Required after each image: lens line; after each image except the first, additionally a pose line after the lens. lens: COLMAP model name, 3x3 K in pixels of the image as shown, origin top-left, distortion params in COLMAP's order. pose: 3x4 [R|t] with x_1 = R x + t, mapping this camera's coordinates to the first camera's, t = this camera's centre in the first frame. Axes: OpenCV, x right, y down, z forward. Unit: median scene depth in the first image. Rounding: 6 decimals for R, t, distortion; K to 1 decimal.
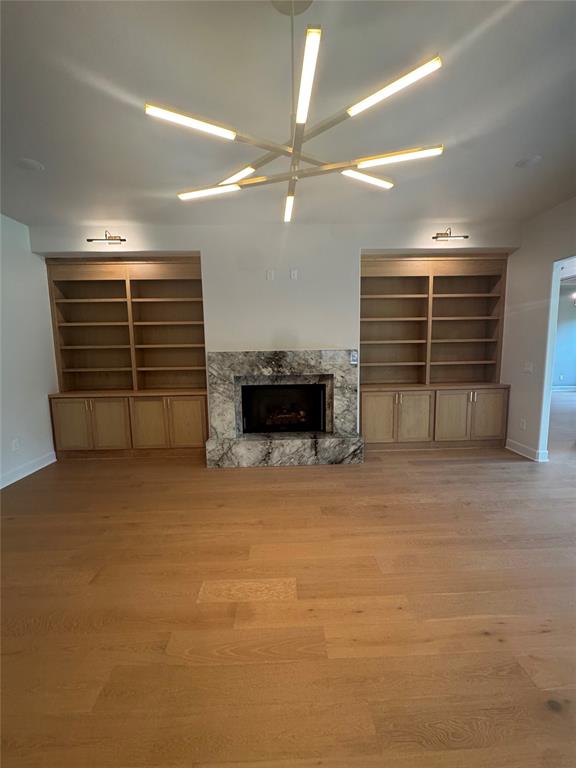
lens RADIAL K [[304.7, 0, 288.6], [0, 304.7, 383.3], [0, 0, 1]] dist [0.002707, -0.000501]
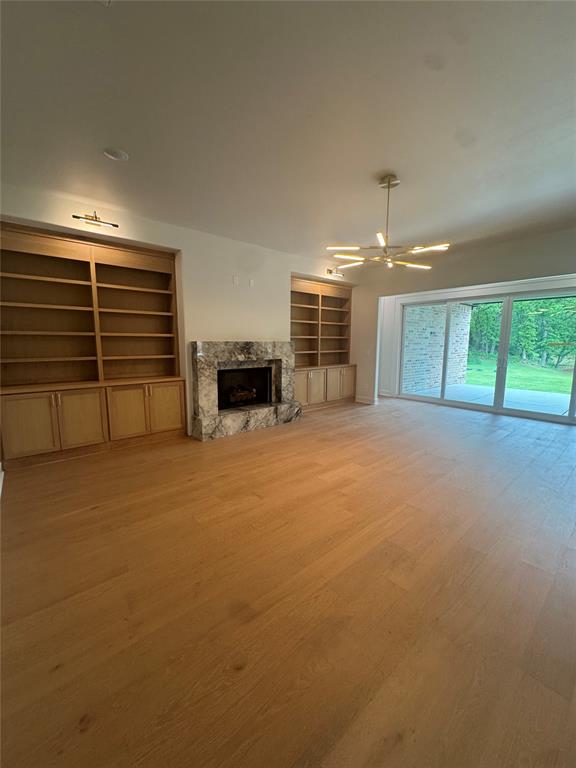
lens RADIAL K [[304.7, 0, 286.4], [0, 304.7, 382.8], [0, 0, 1]] dist [0.002707, -0.000501]
pose [[0.781089, -0.065406, 0.620985, -0.698197], [0.055773, 0.997832, 0.034946, 0.030925], [-0.621924, 0.007338, 0.783043, -0.103753]]
